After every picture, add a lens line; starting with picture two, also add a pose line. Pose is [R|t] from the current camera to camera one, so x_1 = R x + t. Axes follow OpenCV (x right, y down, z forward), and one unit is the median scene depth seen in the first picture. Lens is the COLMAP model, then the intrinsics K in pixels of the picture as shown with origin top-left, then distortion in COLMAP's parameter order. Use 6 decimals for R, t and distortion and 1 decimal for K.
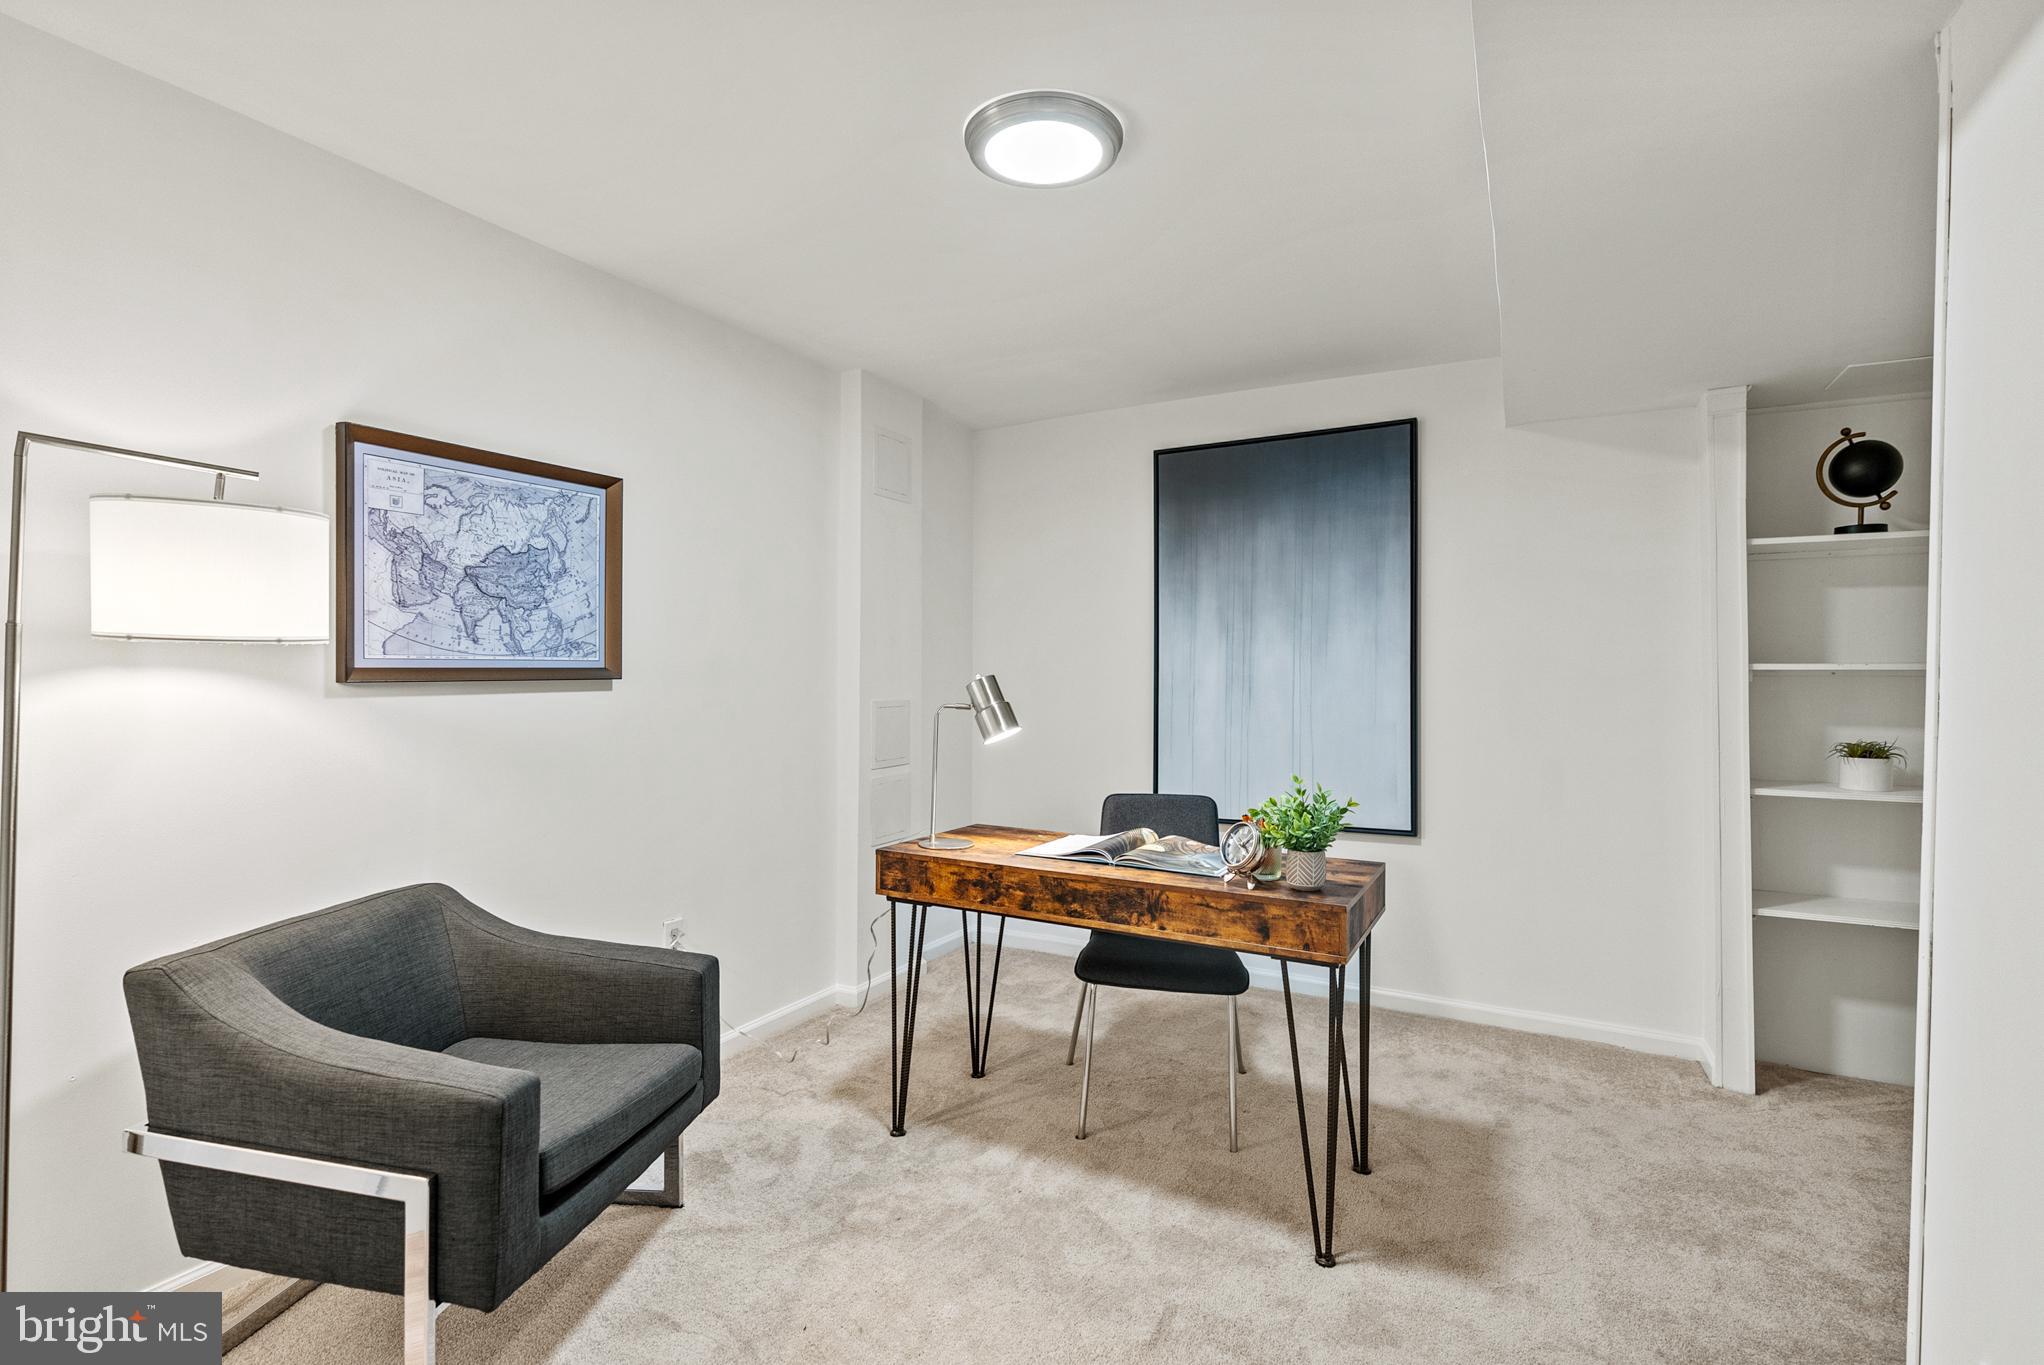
lens RADIAL K [[966.1, 0, 1019.5], [0, 966.1, 677.1], [0, 0, 1]] dist [-0.003856, 0.002617]
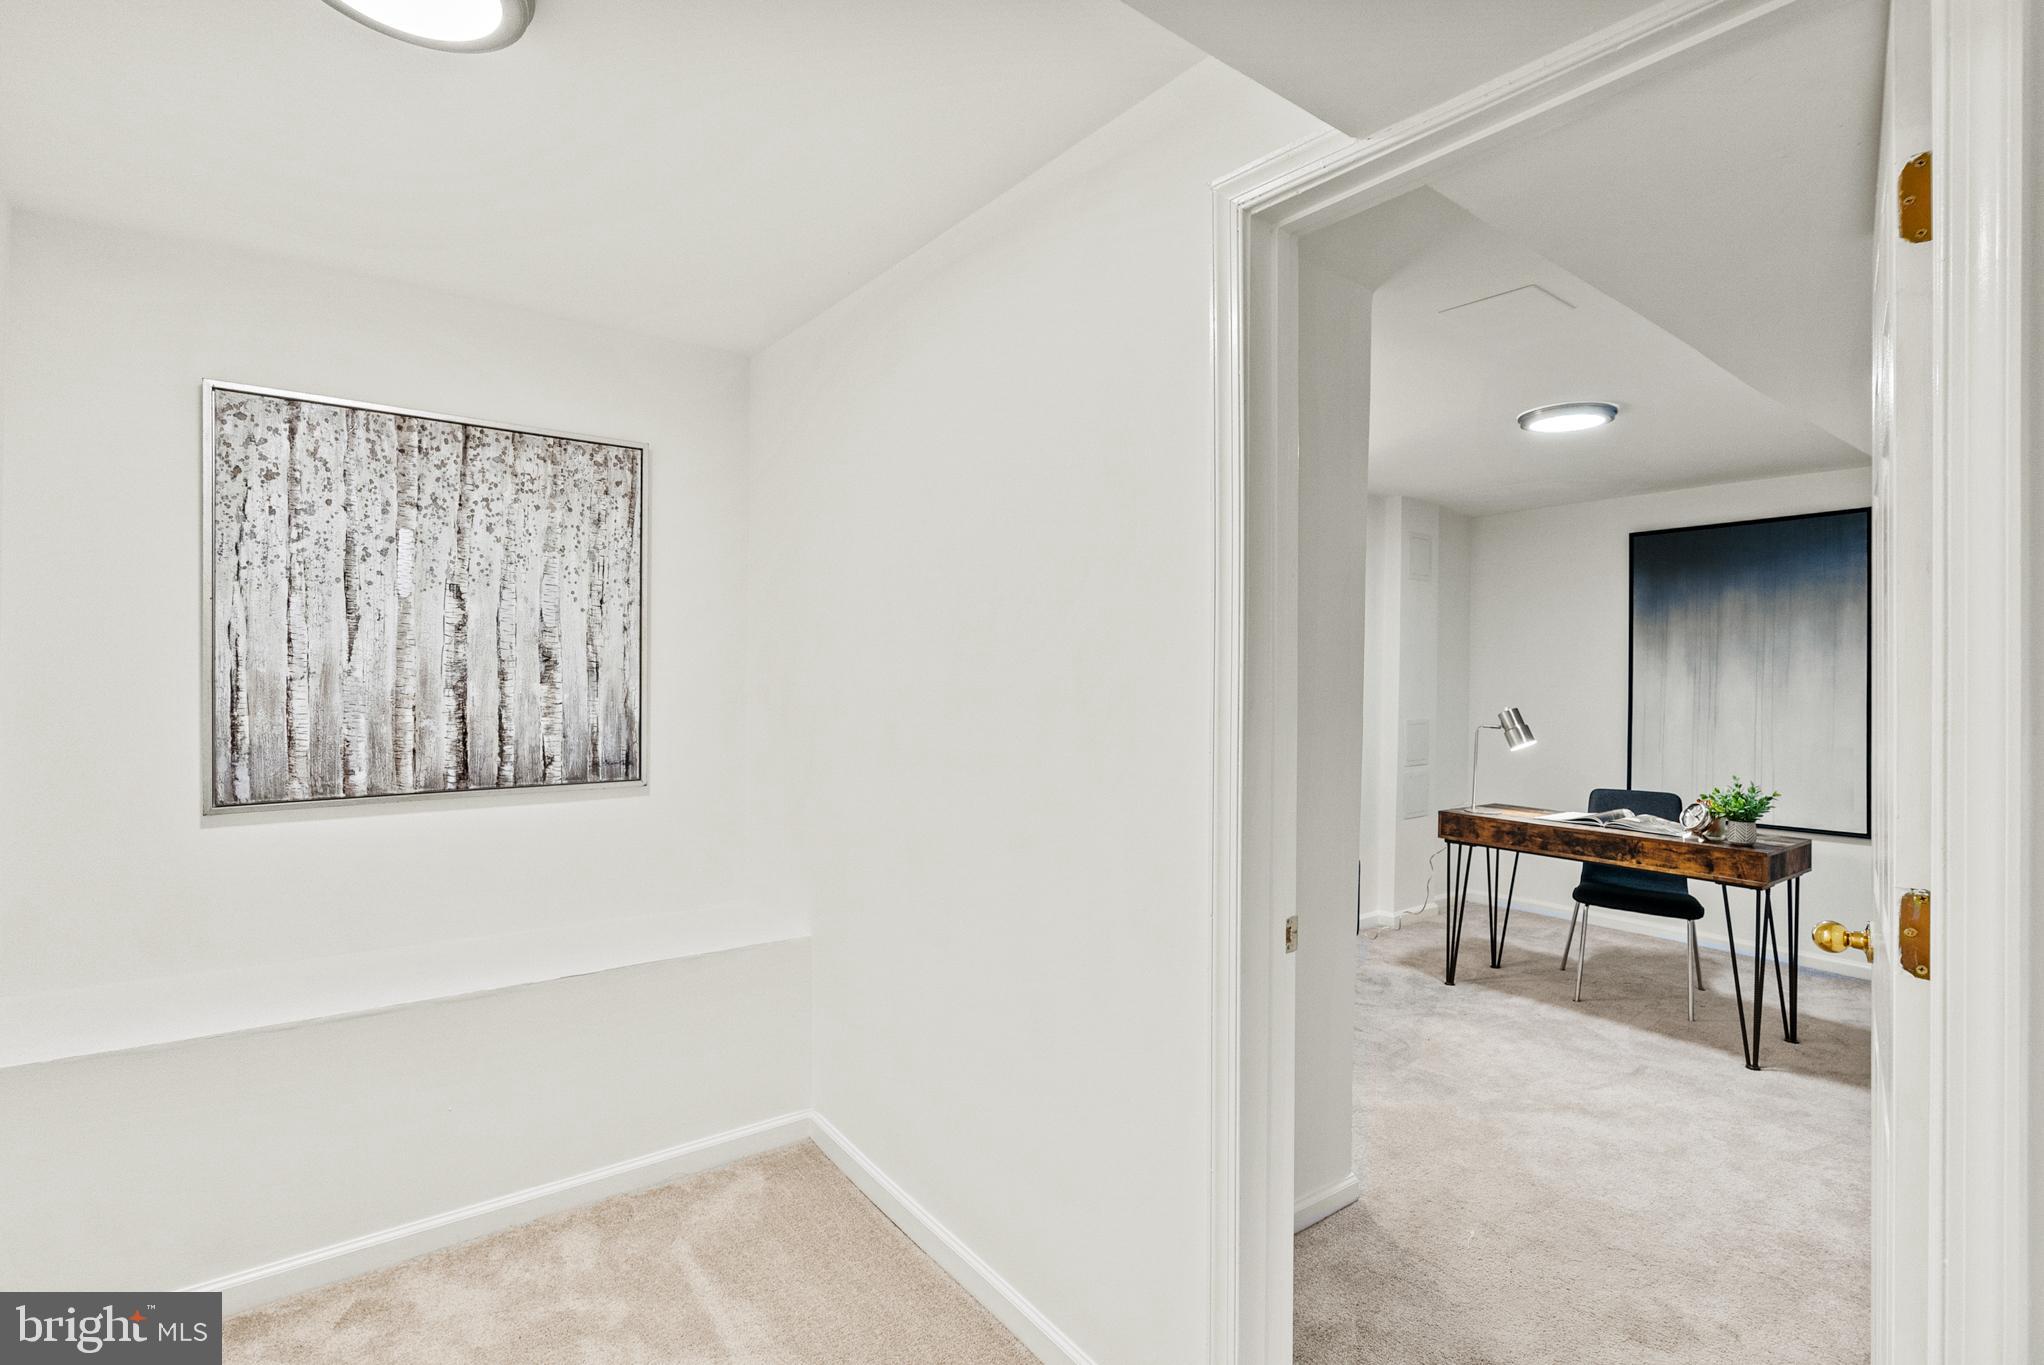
lens RADIAL K [[966.1, 0, 1027.6], [0, 966.1, 673.9], [0, 0, 1]] dist [-0.003856, 0.002617]
pose [[0.917759, 0.008015, -0.397056, -0.144023], [-0.013011, 0.999866, -0.009889, -0.033828], [0.396924, 0.014242, 0.917741, -0.846523]]
